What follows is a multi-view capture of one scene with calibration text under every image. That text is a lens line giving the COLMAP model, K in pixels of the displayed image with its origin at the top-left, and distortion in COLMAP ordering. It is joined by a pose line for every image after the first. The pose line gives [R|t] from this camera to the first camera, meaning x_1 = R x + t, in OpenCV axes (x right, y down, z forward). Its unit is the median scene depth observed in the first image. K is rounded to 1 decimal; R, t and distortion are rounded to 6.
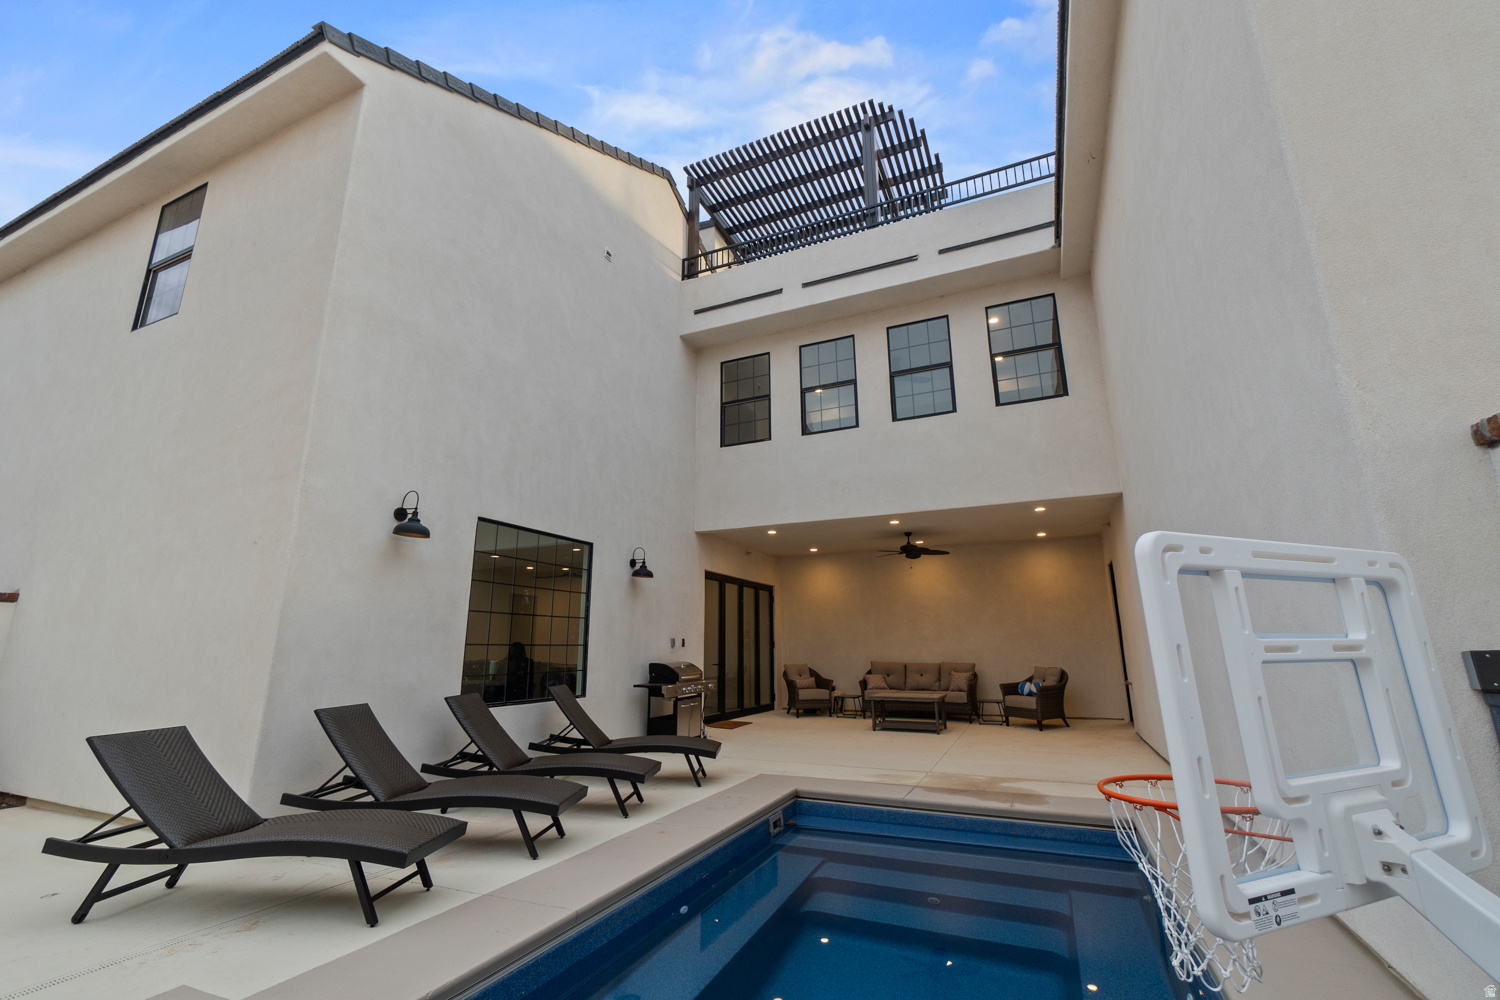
lens RADIAL K [[640.4, 0, 743.5], [0, 640.4, 499.3], [0, 0, 1]] dist [-0.009699, 0.002665]
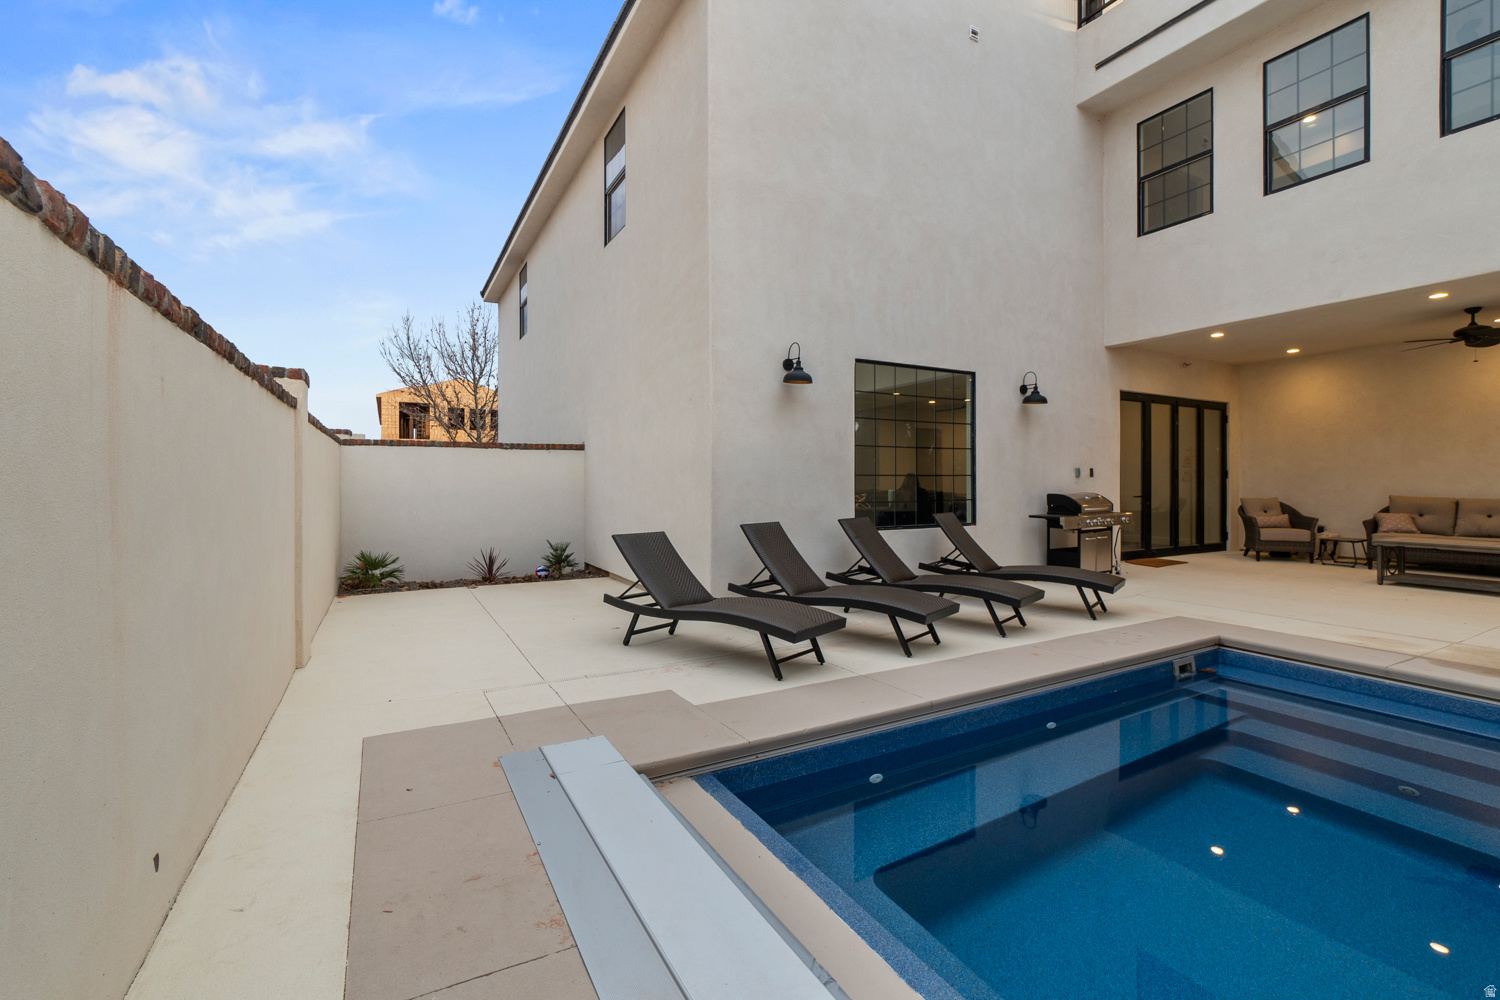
lens RADIAL K [[640.4, 0, 736.5], [0, 640.4, 490.0], [0, 0, 1]] dist [-0.009699, 0.002665]
pose [[0.801524, 0.008886, -0.597896, 0.057101], [0.136380, 0.970820, 0.197256, 0.001776], [0.582202, -0.239646, 0.776924, -0.000838]]
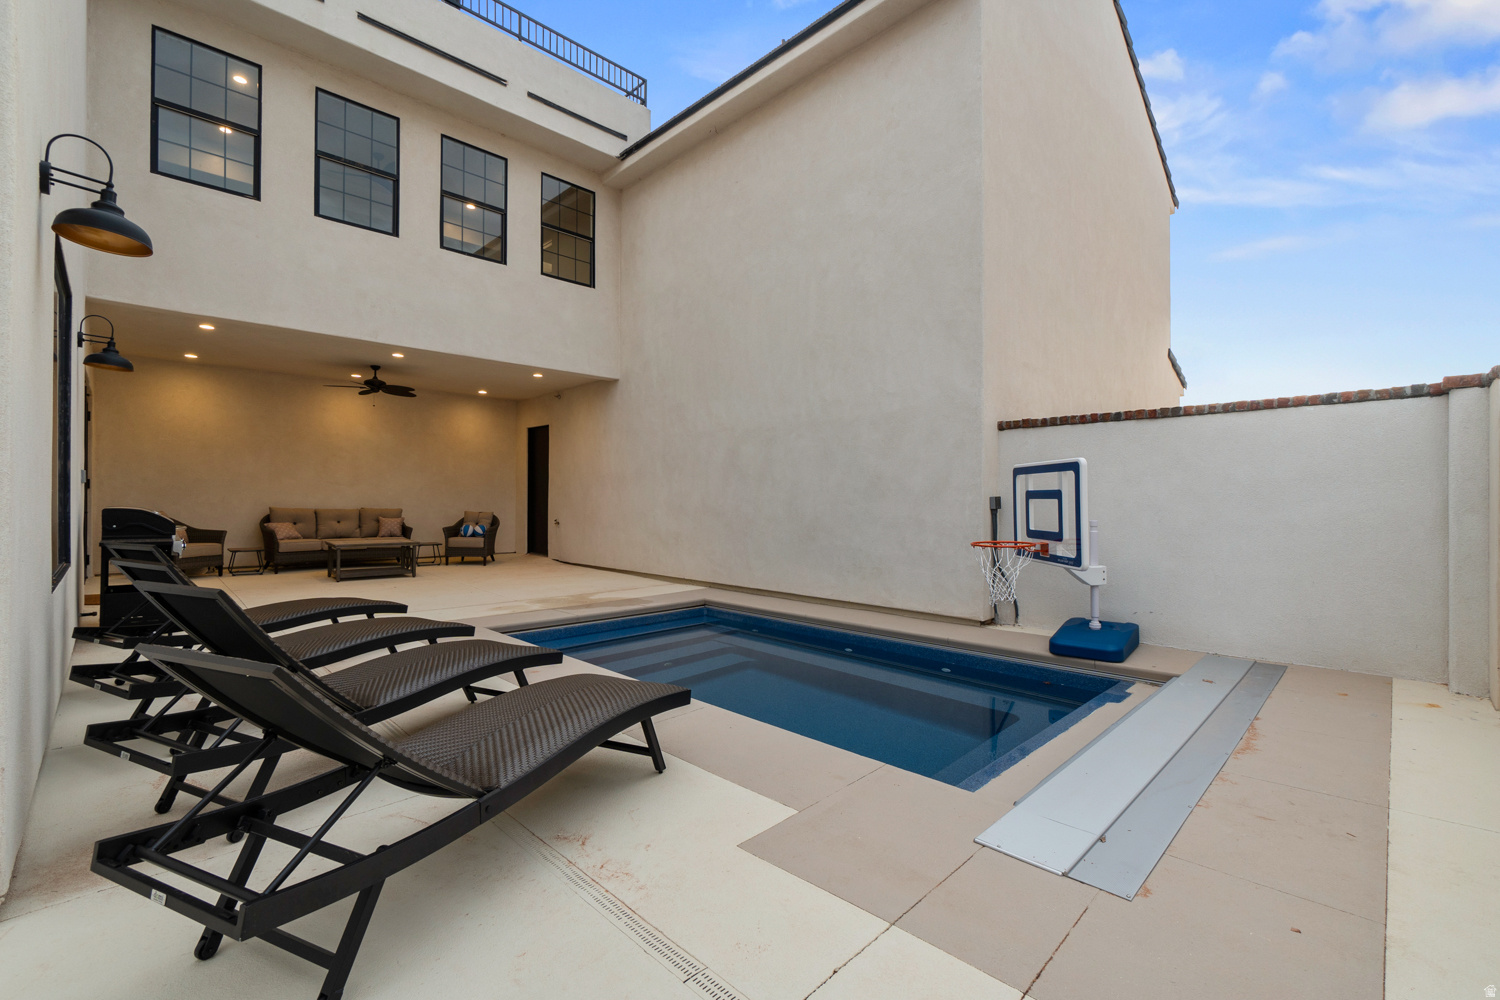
lens RADIAL K [[640.4, 0, 750.9], [0, 640.4, 502.5], [0, 0, 1]] dist [-0.009699, 0.002665]
pose [[0.358059, 0.003411, 0.933693, -0.557138], [-0.221772, 0.971687, 0.081496, 0.070820], [-0.906979, -0.236247, 0.348678, 0.253848]]
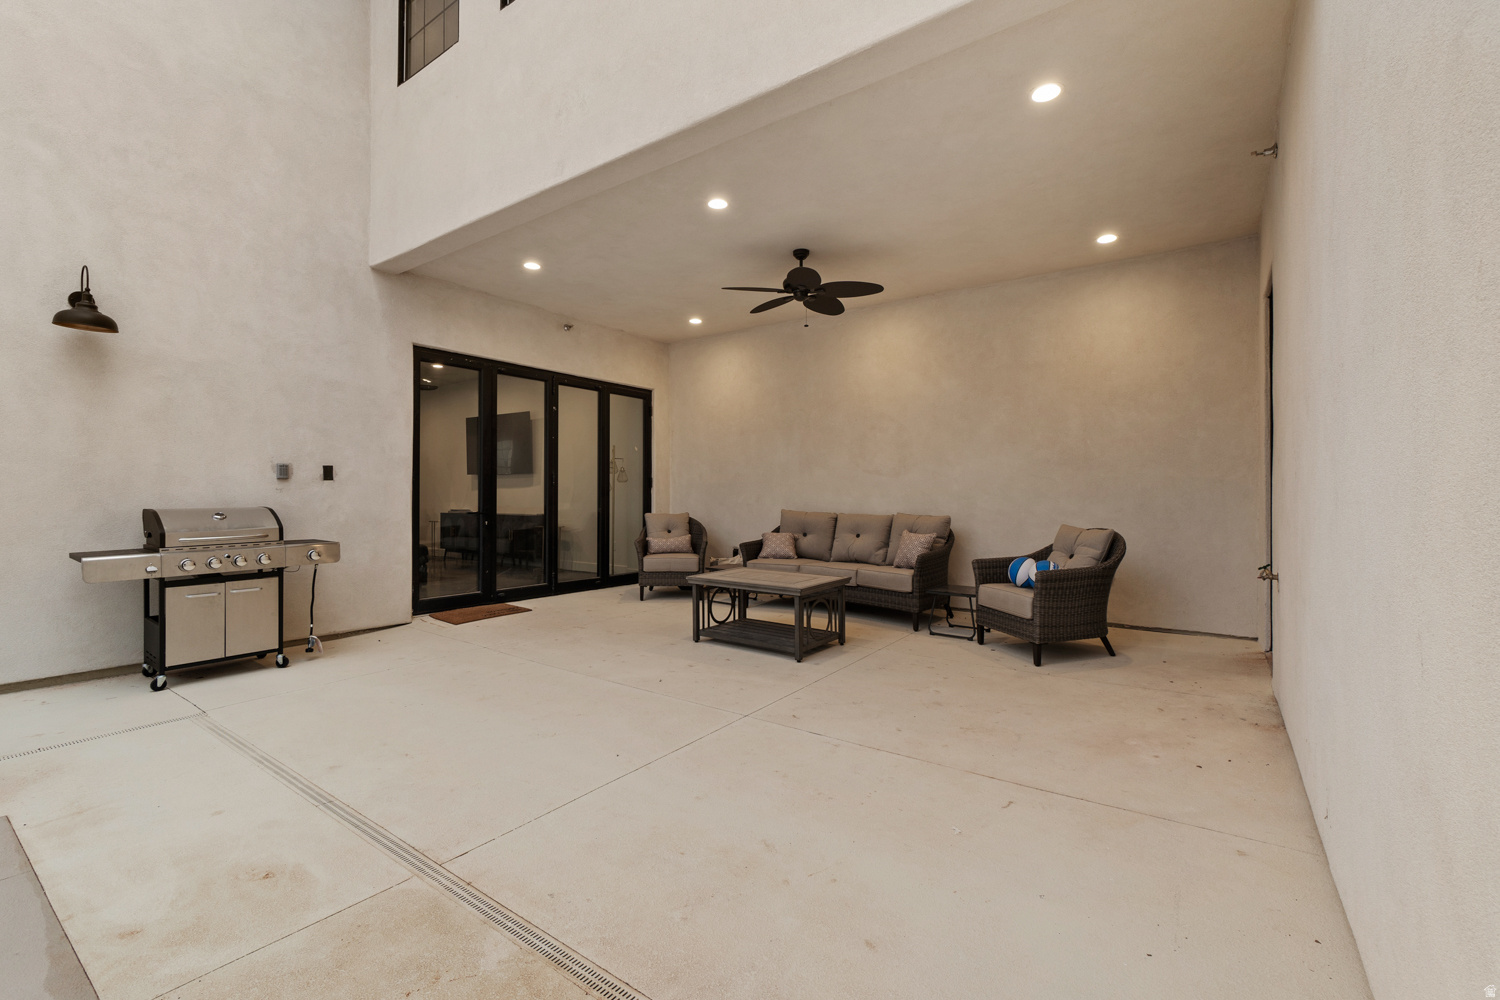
lens RADIAL K [[640.4, 0, 744.8], [0, 640.4, 491.5], [0, 0, 1]] dist [-0.009699, 0.002665]
pose [[0.980215, 0.005195, -0.197866, 0.456707], [0.038882, 0.975124, 0.218223, 0.178172], [0.194078, -0.221599, 0.955630, 0.723387]]
